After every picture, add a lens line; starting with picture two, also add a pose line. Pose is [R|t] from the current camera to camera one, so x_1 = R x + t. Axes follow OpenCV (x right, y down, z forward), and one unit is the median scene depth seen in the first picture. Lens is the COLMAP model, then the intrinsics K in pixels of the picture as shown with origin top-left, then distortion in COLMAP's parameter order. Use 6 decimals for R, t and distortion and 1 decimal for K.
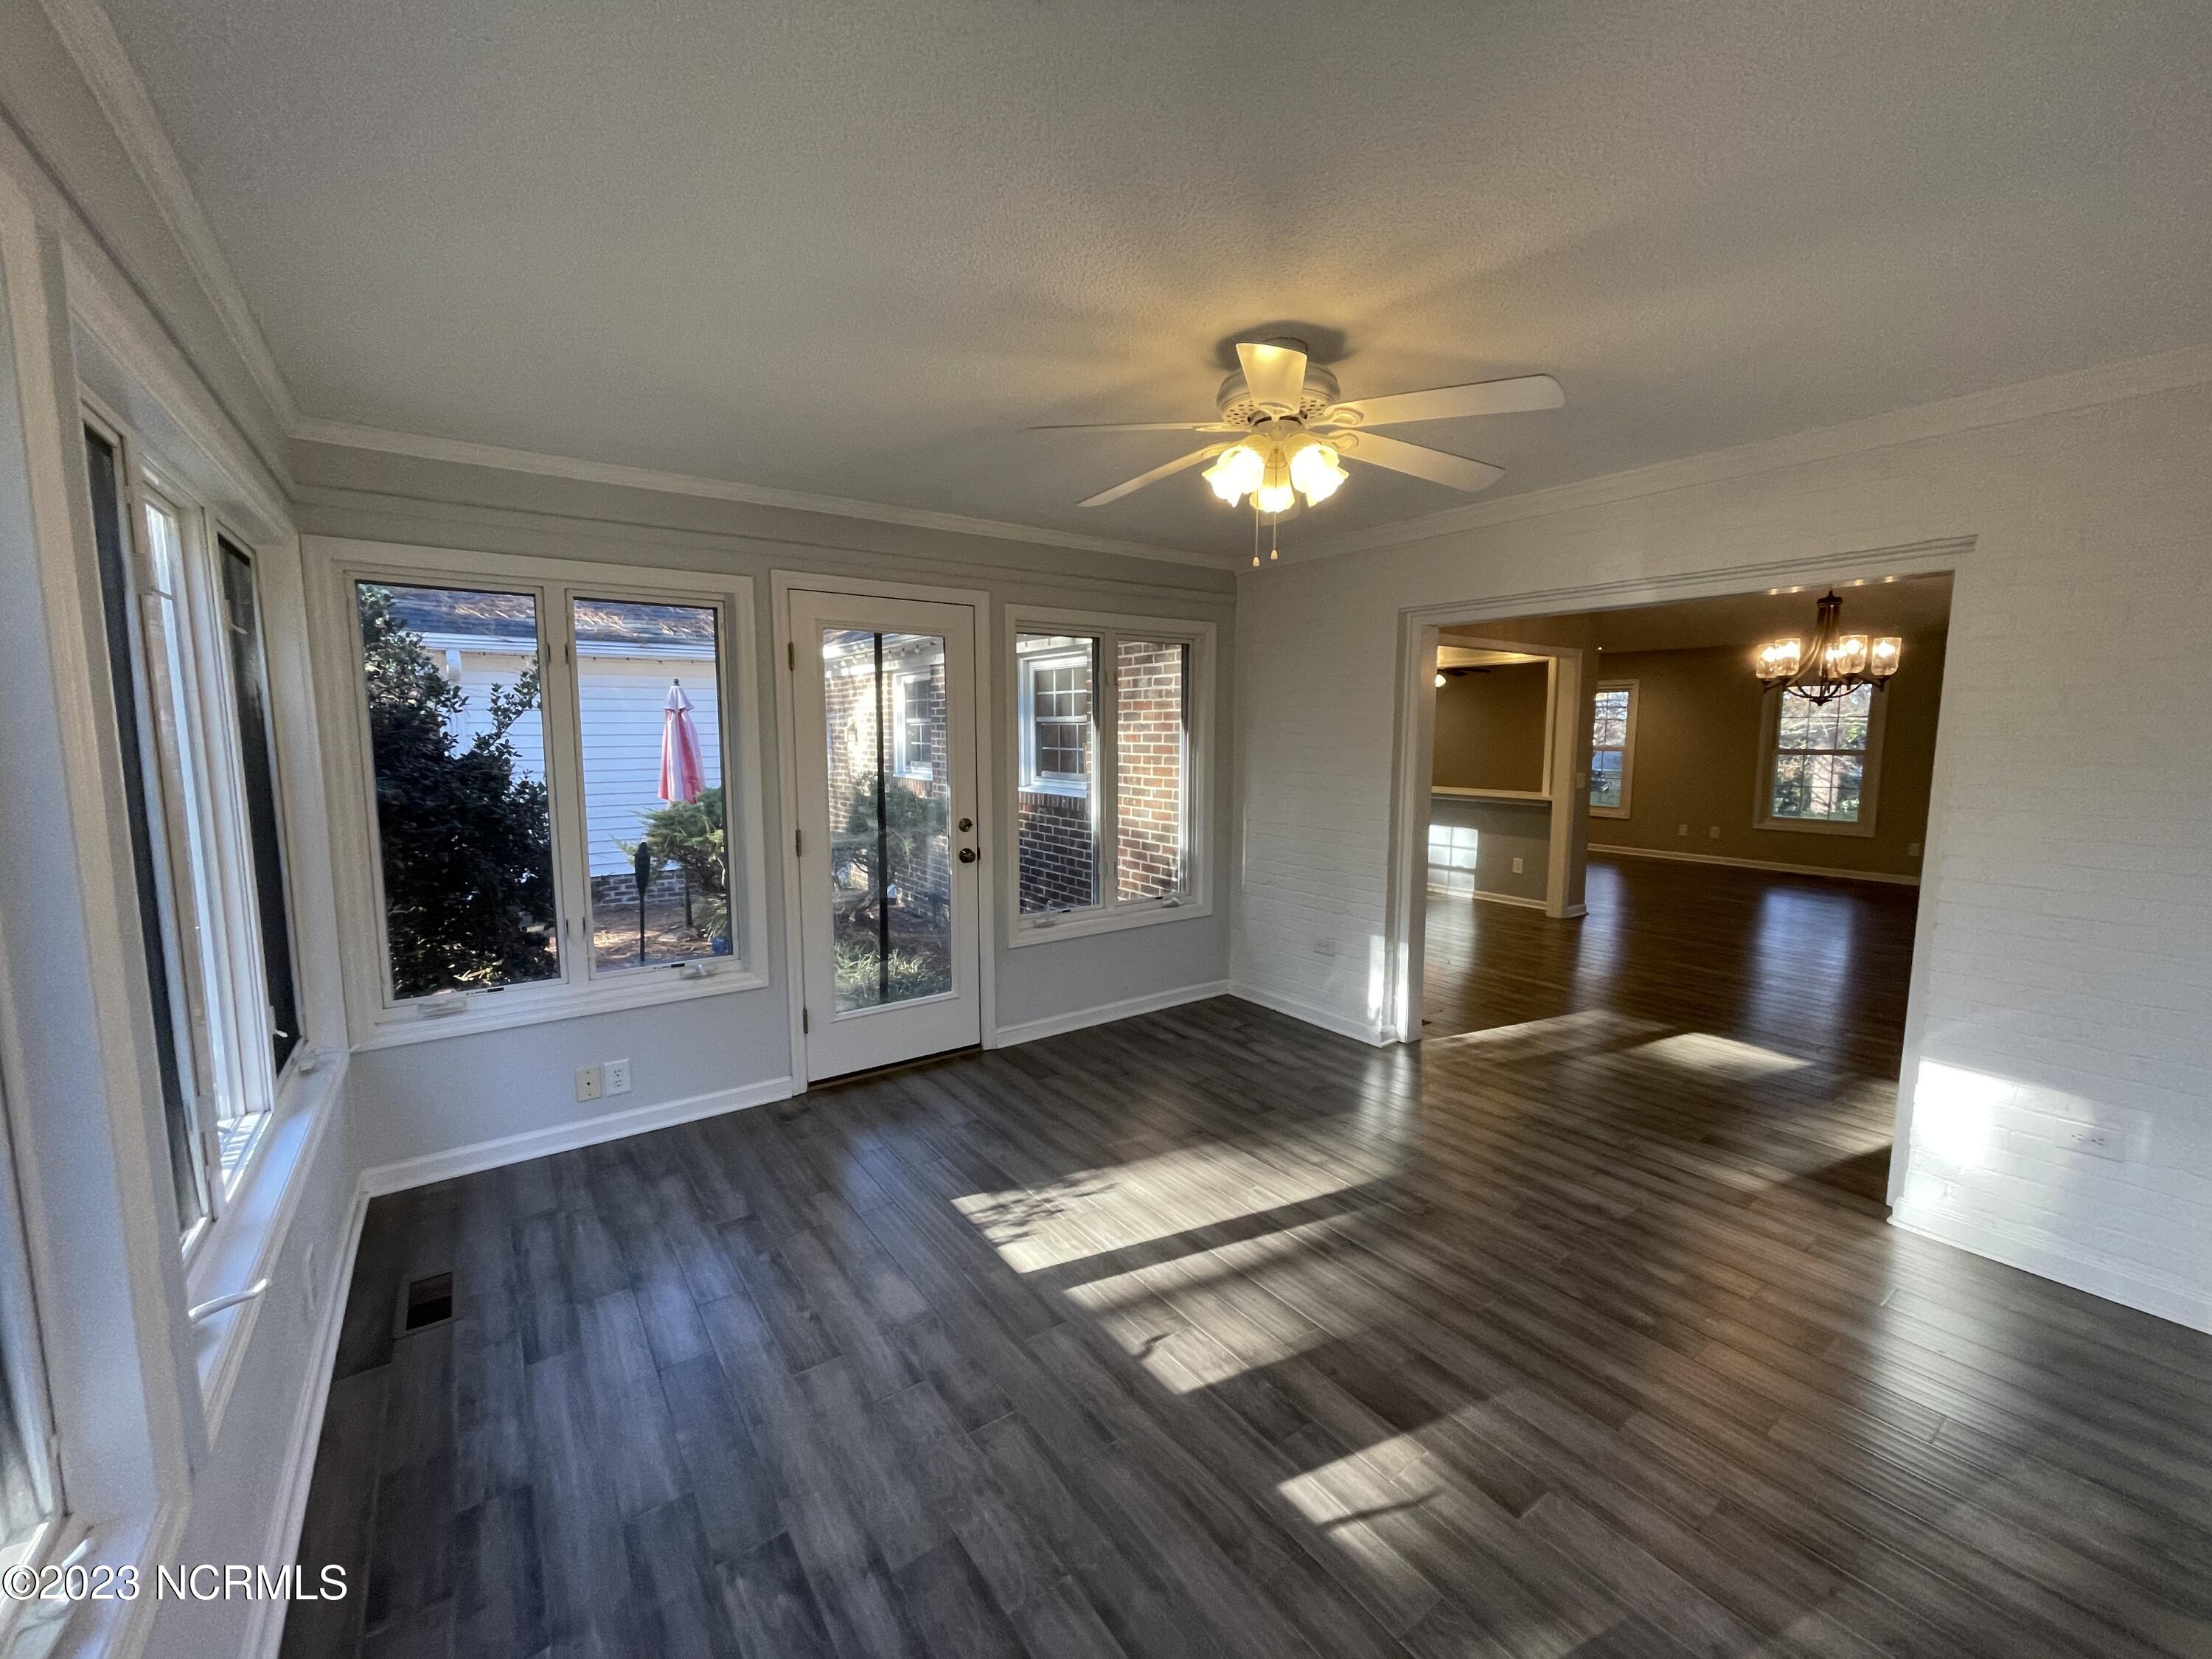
lens RADIAL K [[893.0, 0, 1110.8], [0, 893.0, 835.0], [0, 0, 1]] dist [0.001078, 0.000097]
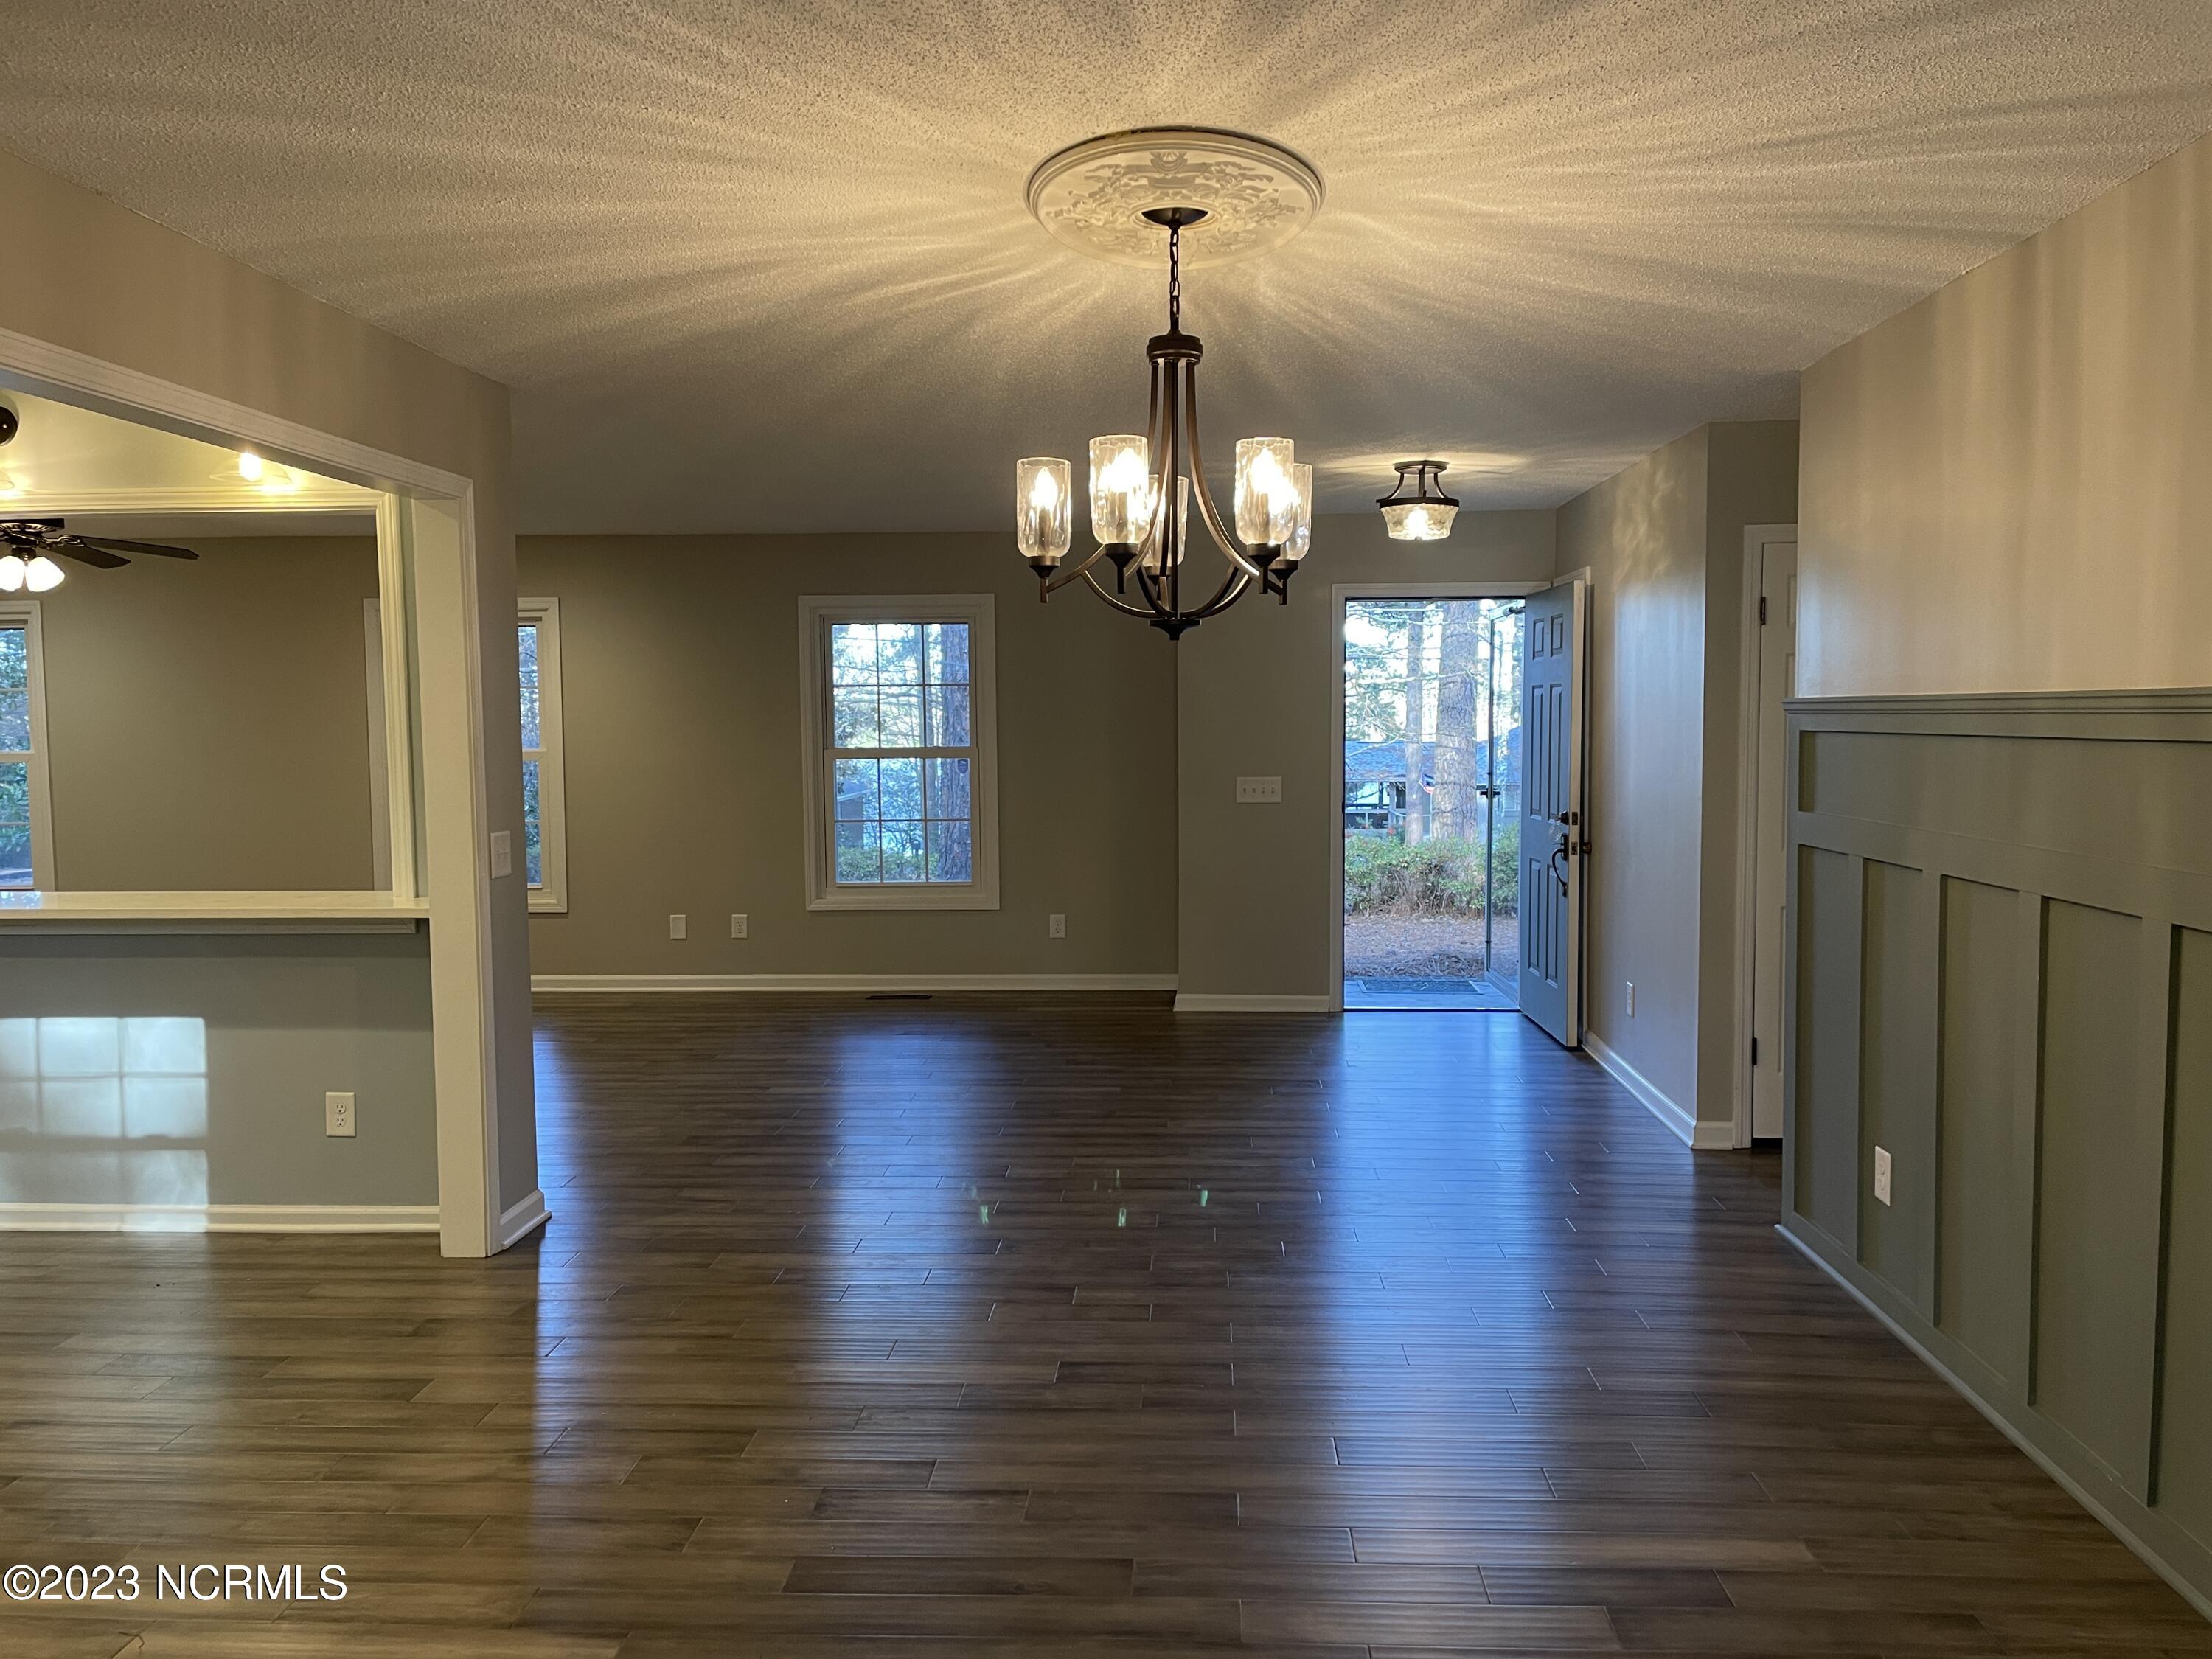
lens RADIAL K [[1666.5, 0, 1117.0], [0, 1666.5, 838.8], [0, 0, 1]] dist [0.091452, -0.110863]
pose [[0.629552, -0.065143, 0.774223, 0.423052], [0.098660, 0.995115, 0.003505, -0.115907], [-0.770669, 0.074179, 0.632903, 1.006427]]
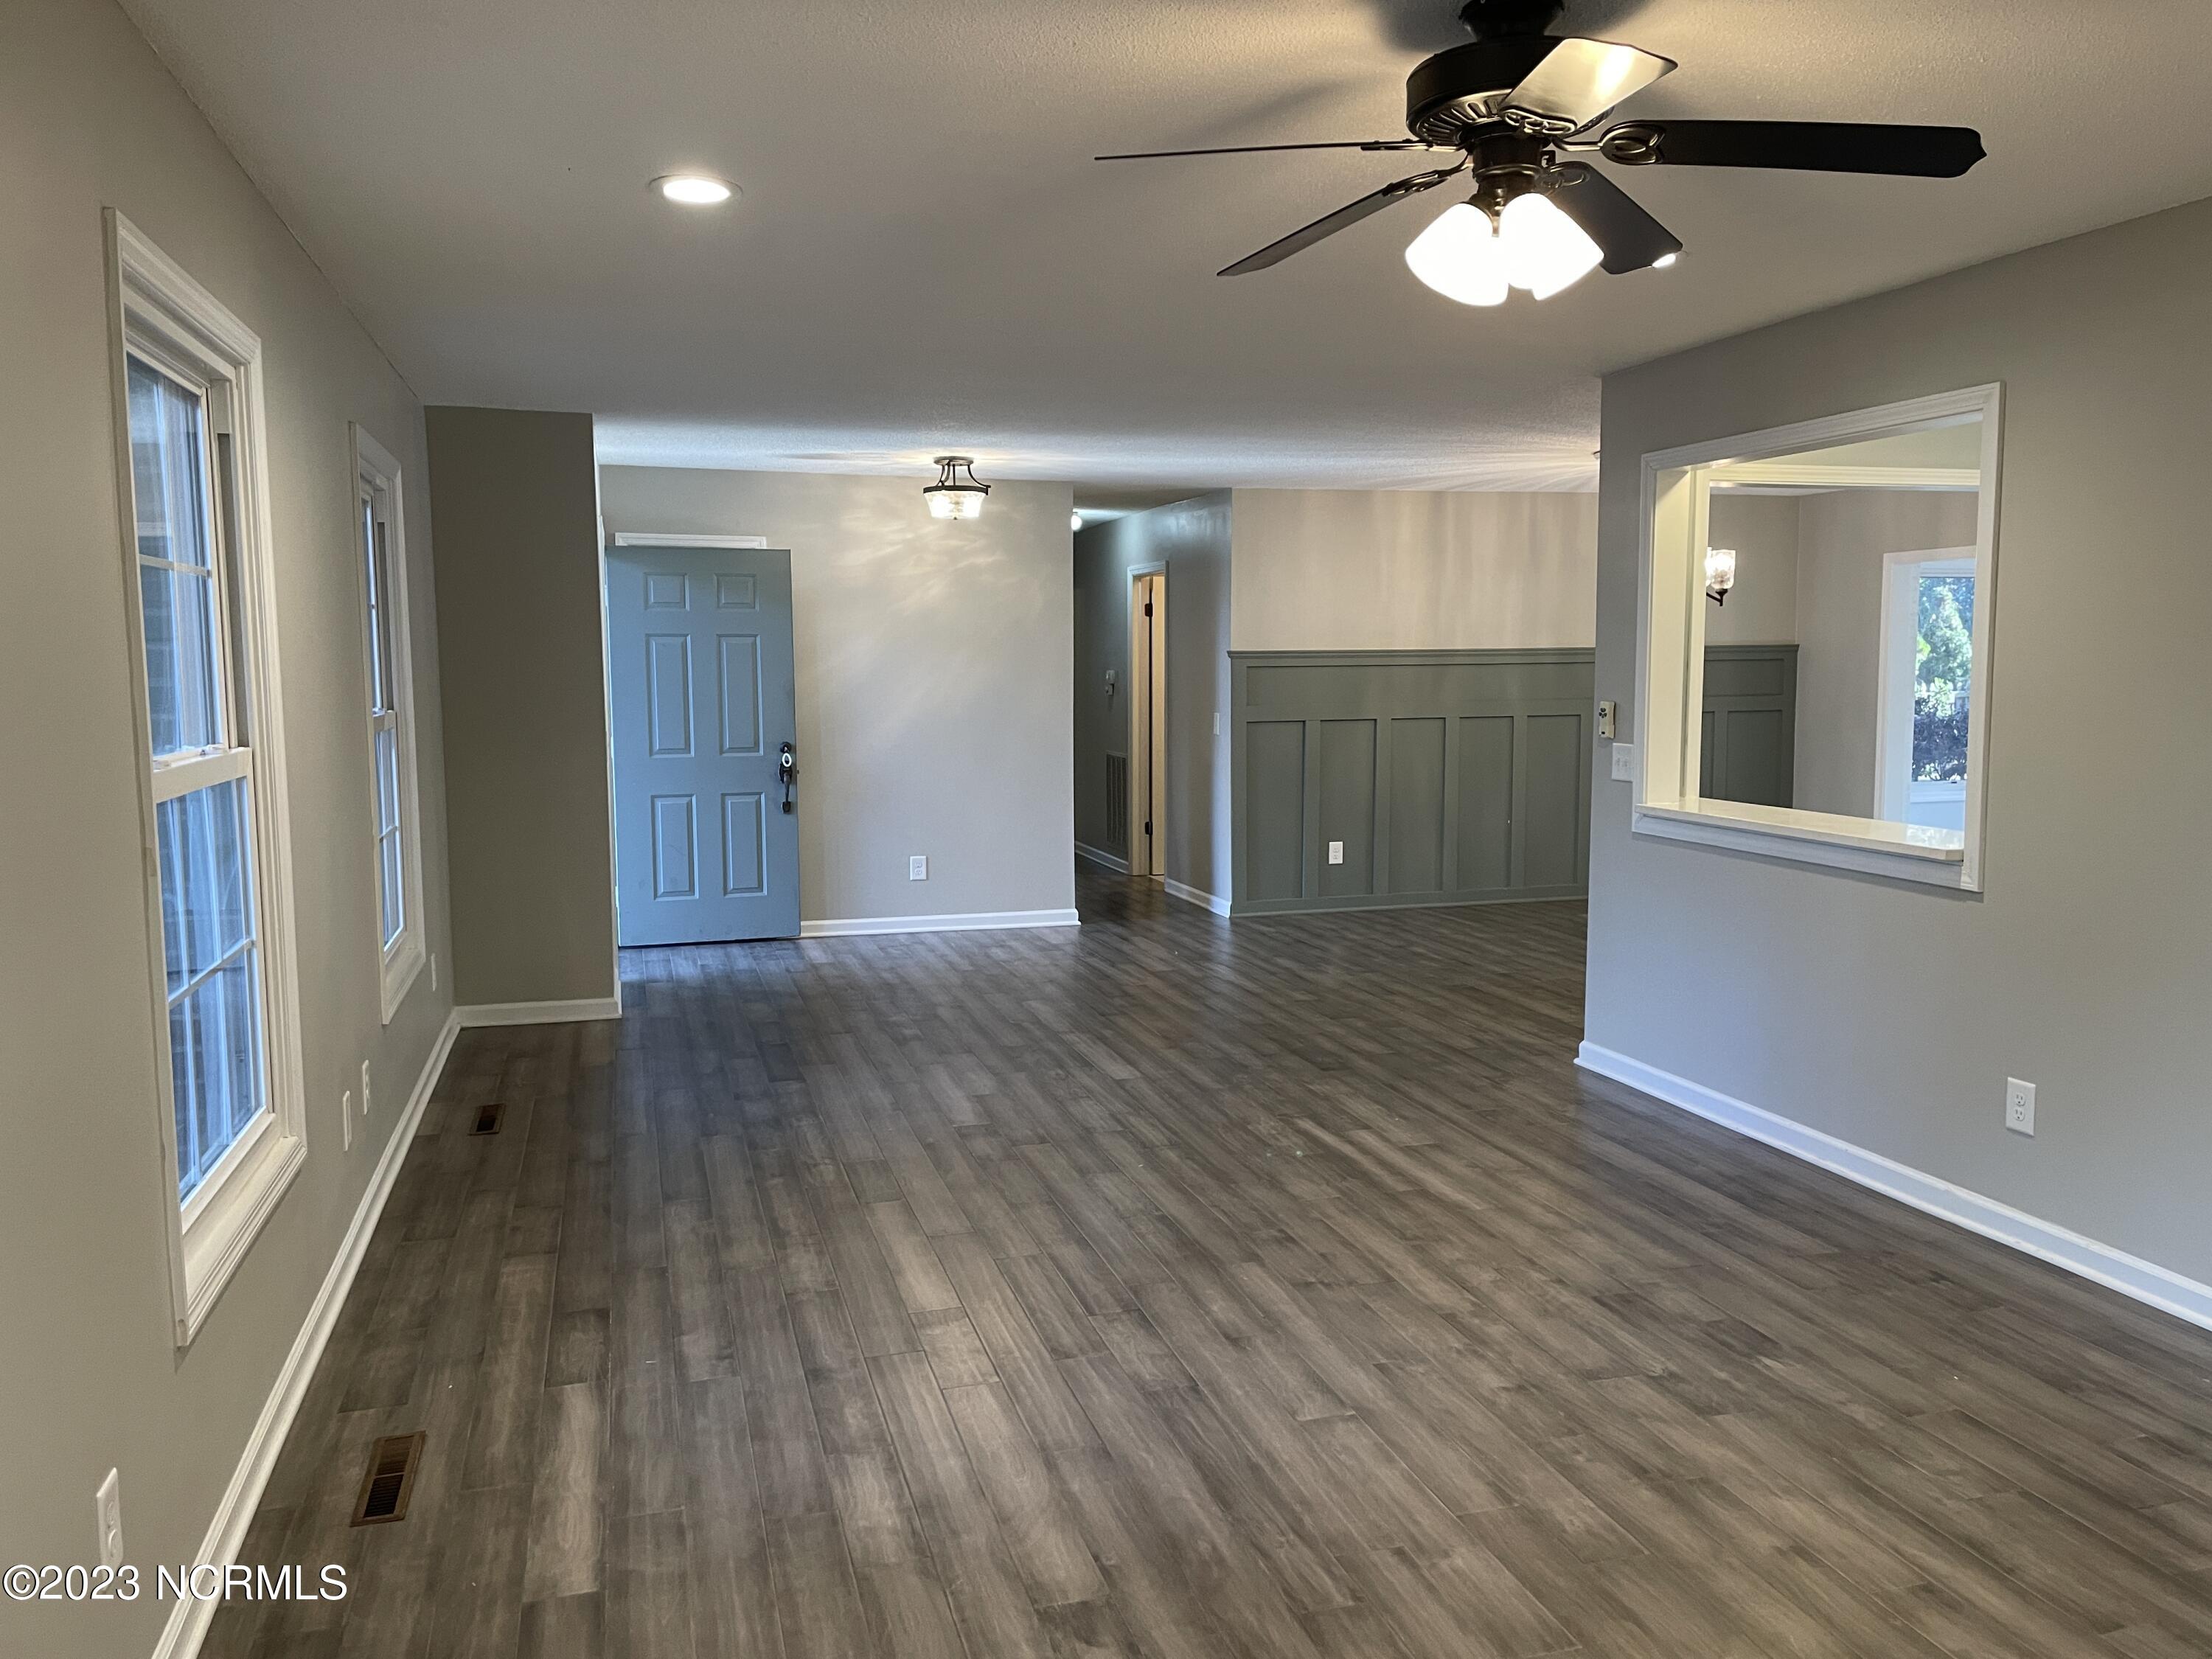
lens RADIAL K [[1666.5, 0, 1116.6], [0, 1666.5, 820.3], [0, 0, 1]] dist [0.091452, -0.110863]
pose [[-0.942612, -0.027903, 0.332722, 1.265686], [0.043318, 0.977860, 0.204726, -0.552322], [-0.331068, 0.207390, -0.920534, 4.824703]]
